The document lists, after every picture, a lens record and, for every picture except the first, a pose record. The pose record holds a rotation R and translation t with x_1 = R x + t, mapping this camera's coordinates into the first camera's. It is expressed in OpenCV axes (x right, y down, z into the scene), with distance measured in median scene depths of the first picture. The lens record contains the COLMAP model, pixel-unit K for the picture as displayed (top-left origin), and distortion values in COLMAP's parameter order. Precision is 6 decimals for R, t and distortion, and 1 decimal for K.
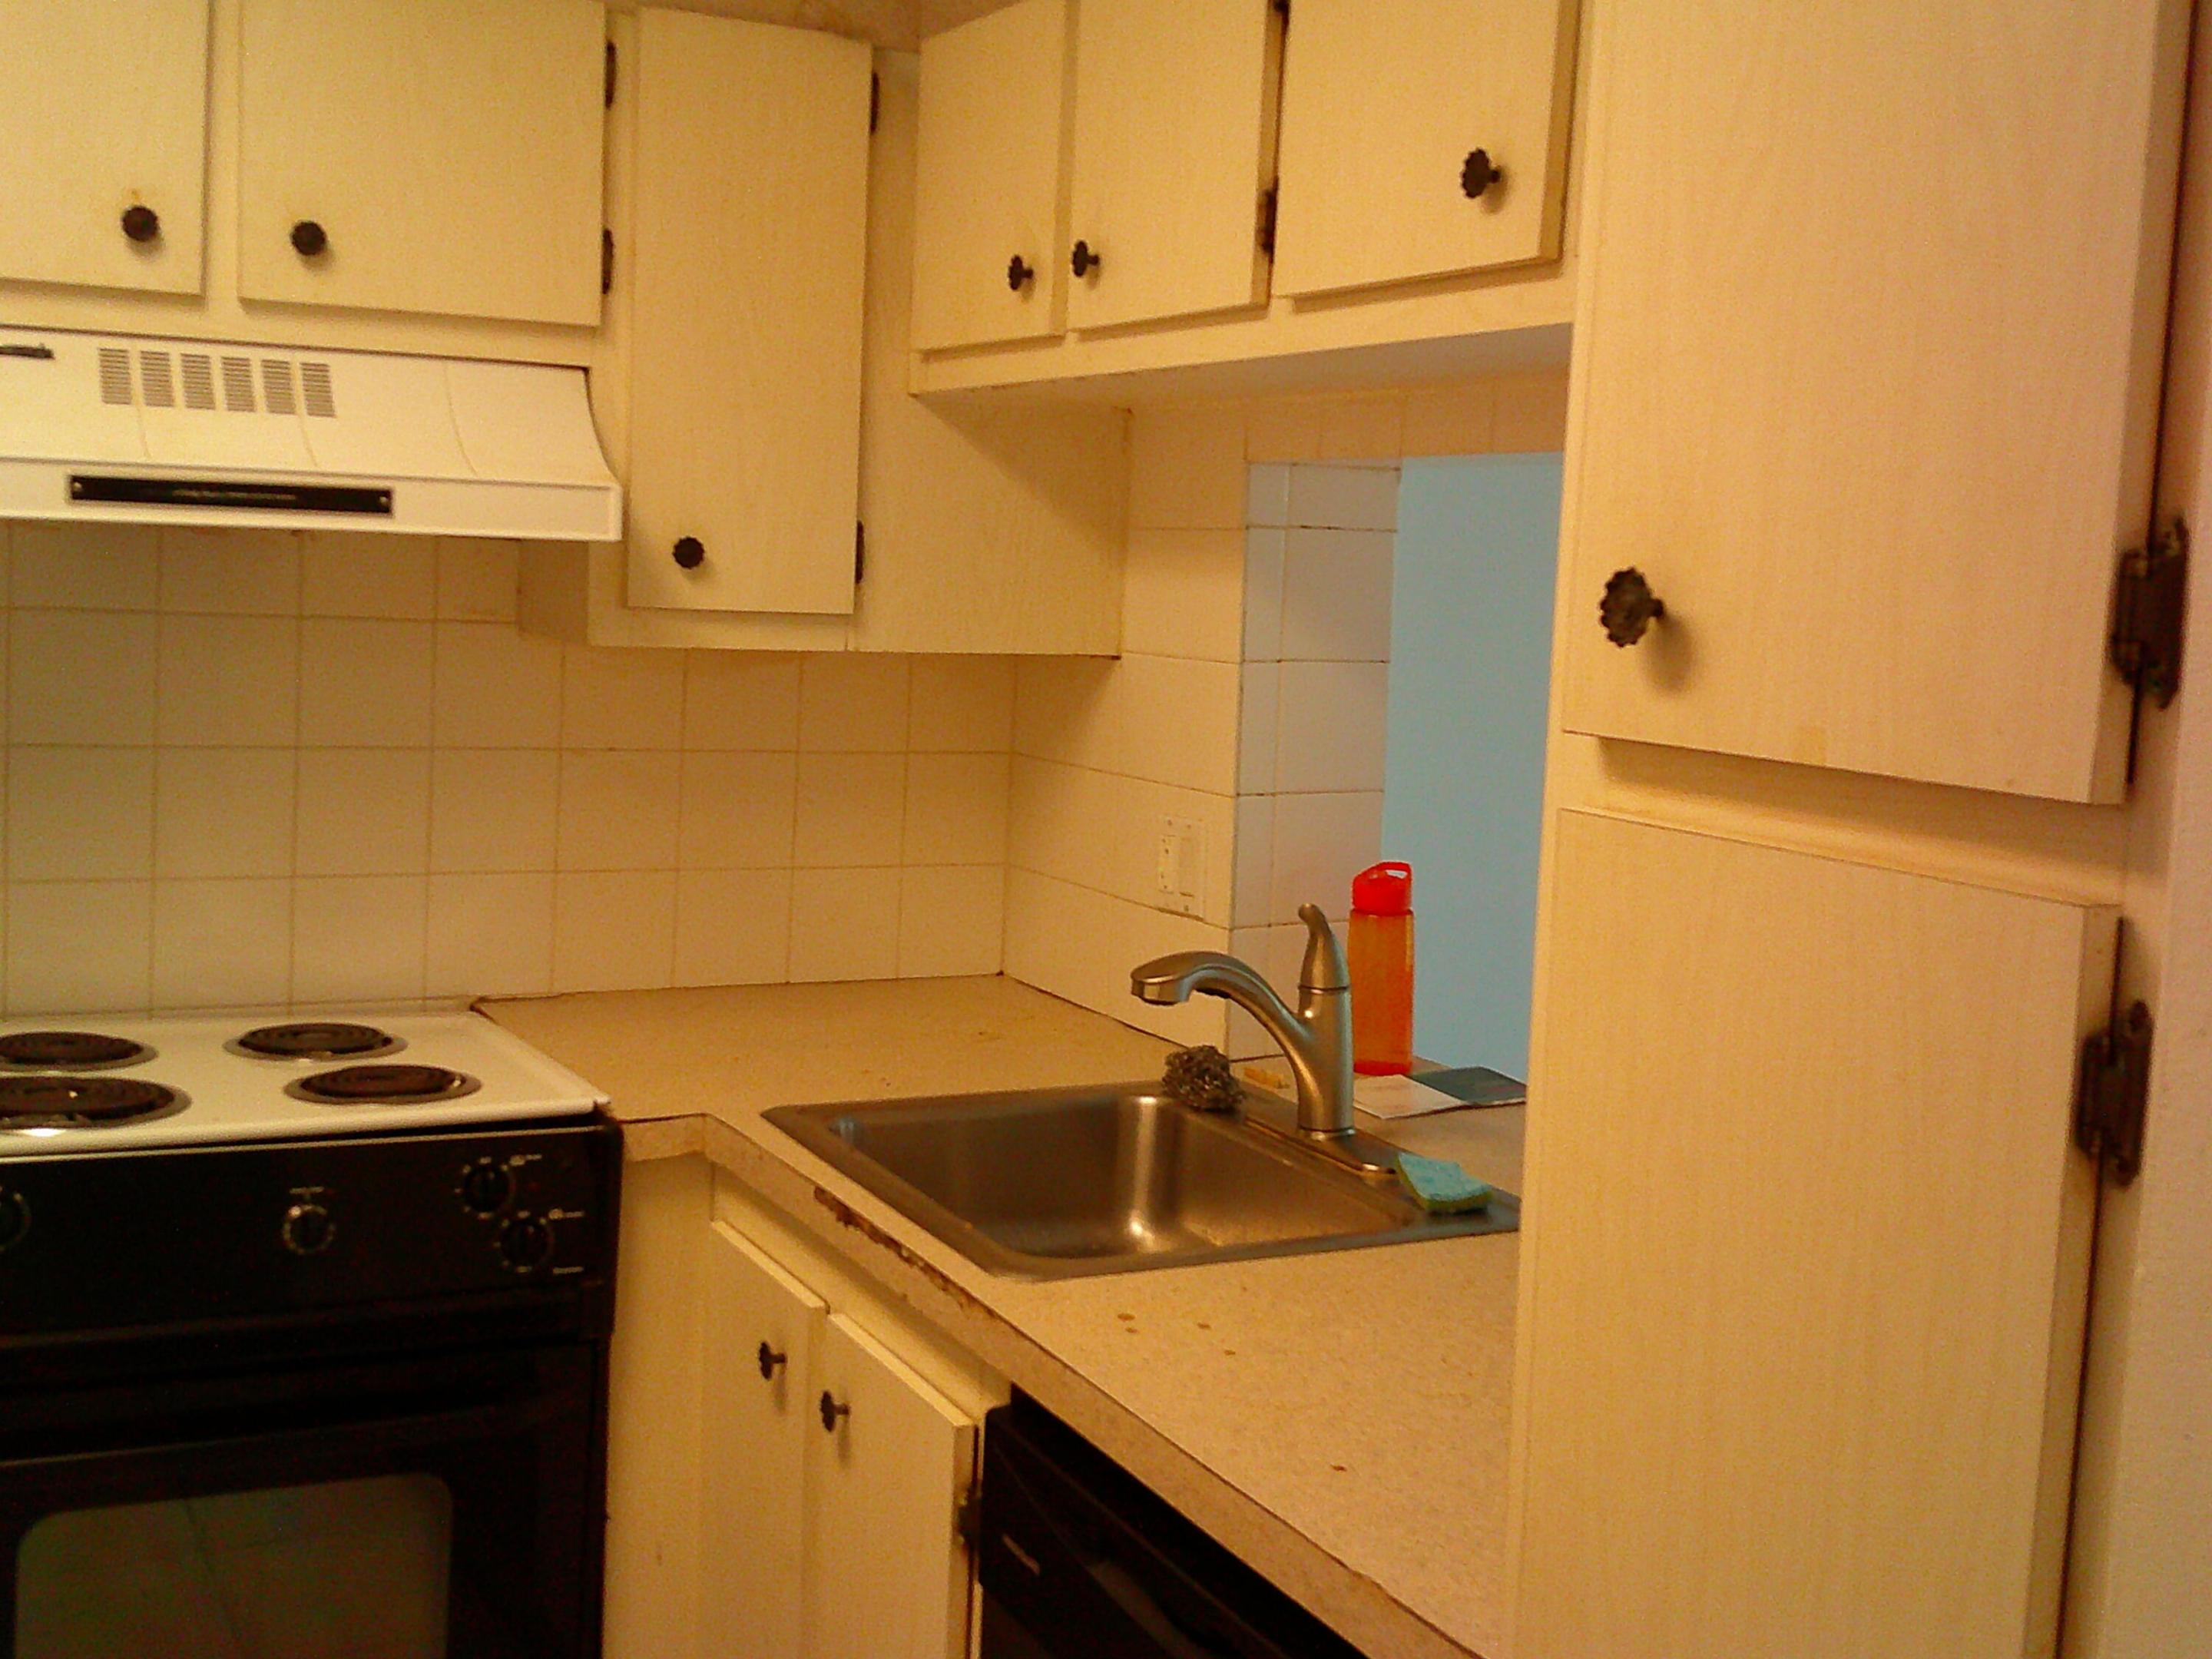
lens RADIAL K [[2373.0, 0, 1157.3], [0, 2373.0, 751.0], [0, 0, 1]] dist [0.142380, -0.396686]
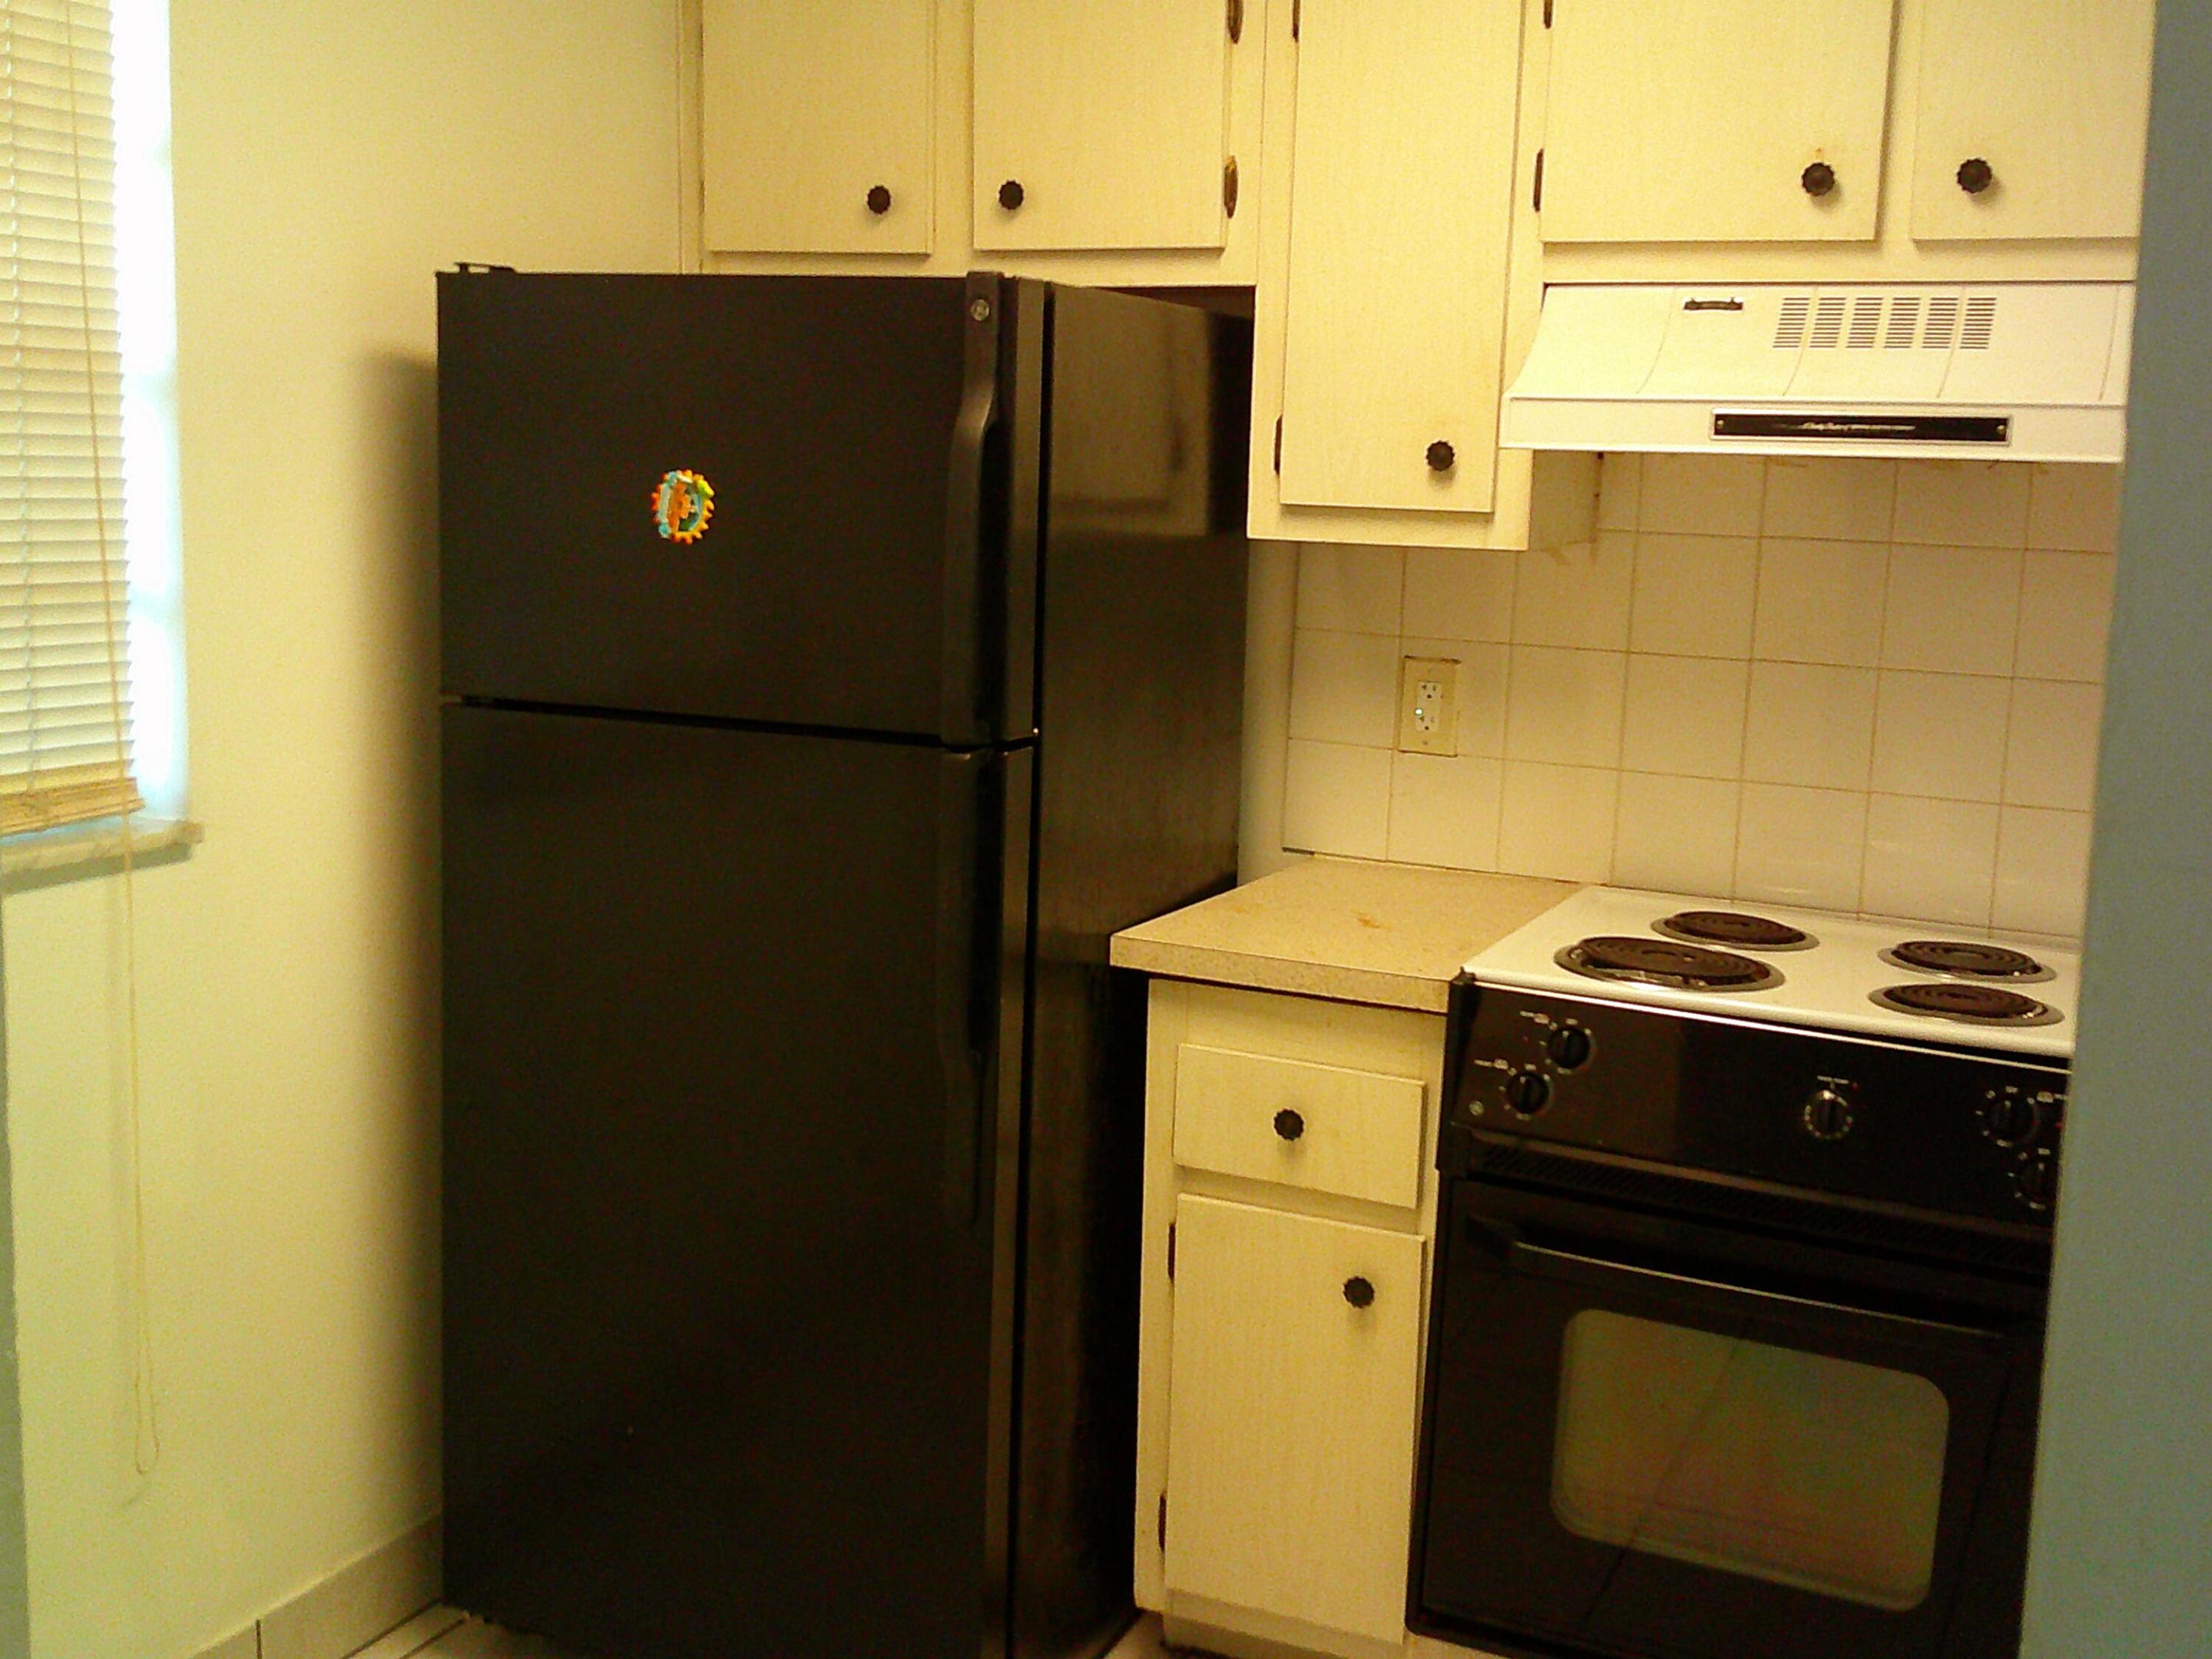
lens RADIAL K [[2373.0, 0, 1157.3], [0, 2373.0, 751.0], [0, 0, 1]] dist [0.142380, -0.396686]
pose [[0.611311, 0.079521, -0.787385, 0.268694], [-0.066756, 0.996574, 0.048820, 0.005392], [0.788570, 0.022719, 0.614525, 0.100577]]
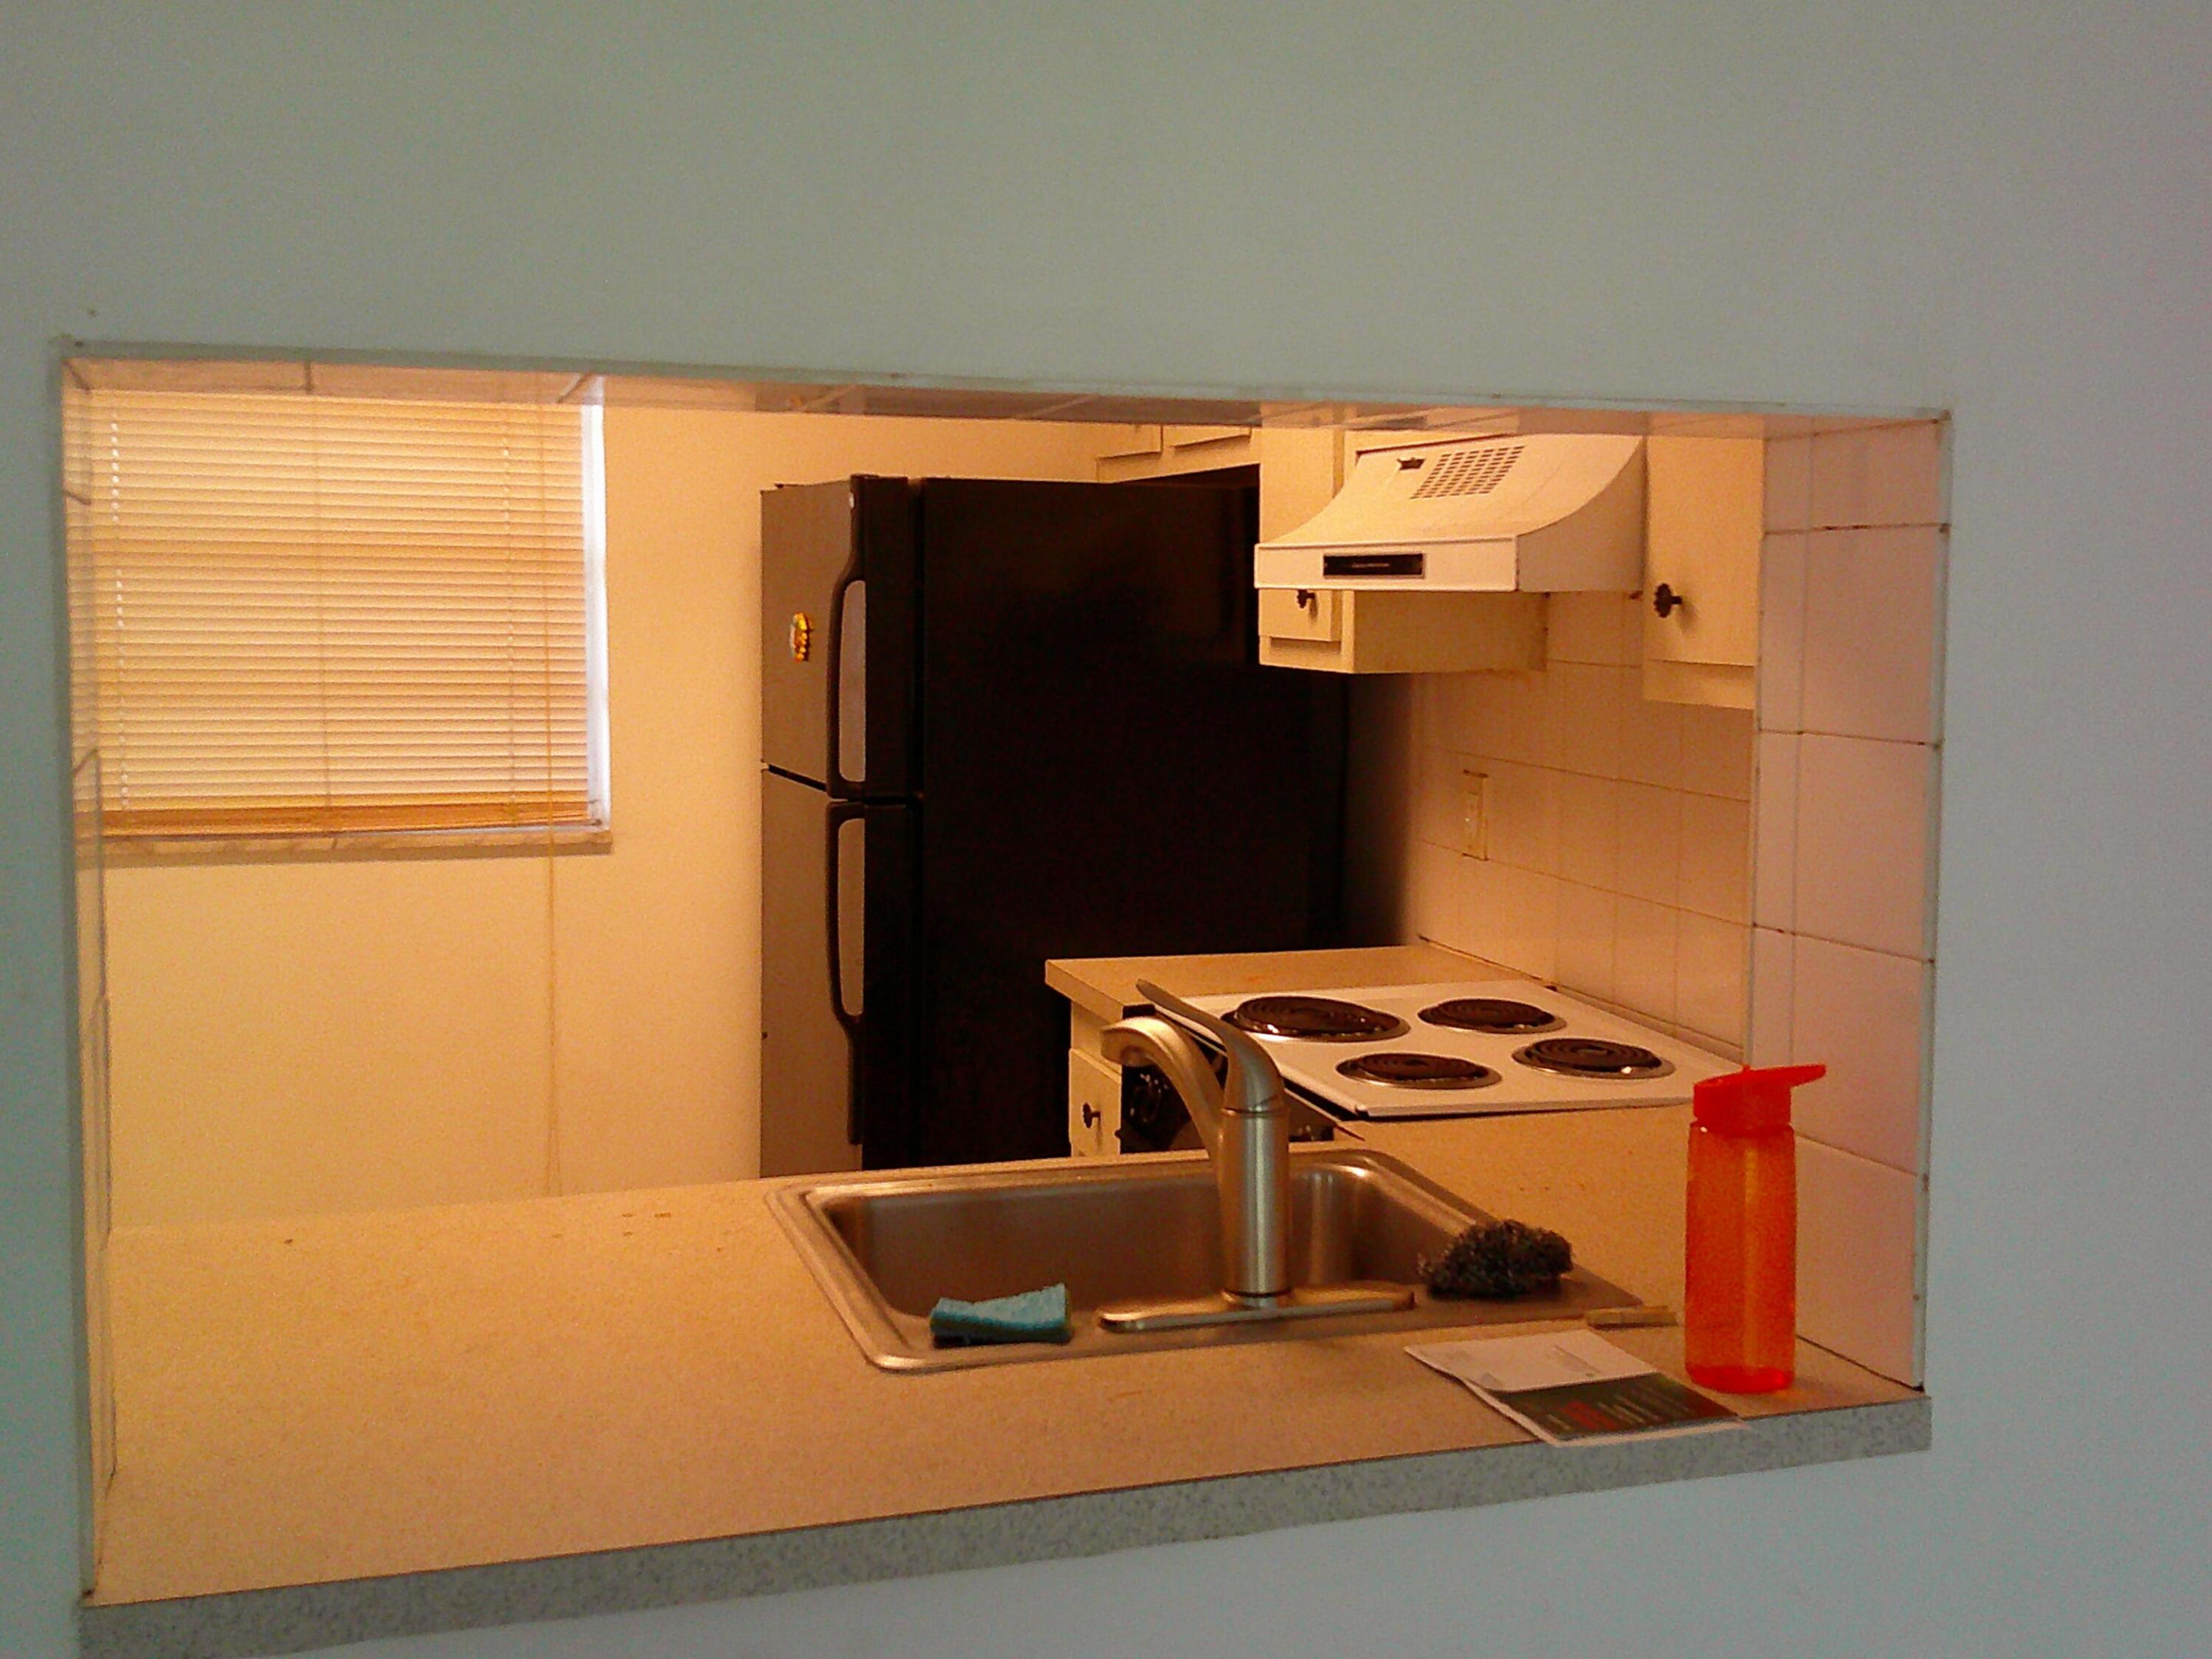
lens RADIAL K [[2373.0, 0, 1157.3], [0, 2373.0, 751.0], [0, 0, 1]] dist [0.142380, -0.396686]
pose [[-0.130176, 0.029895, -0.991040, 0.842926], [-0.091942, 0.994874, 0.042088, -0.050595], [0.987219, 0.096597, -0.126760, 1.029100]]
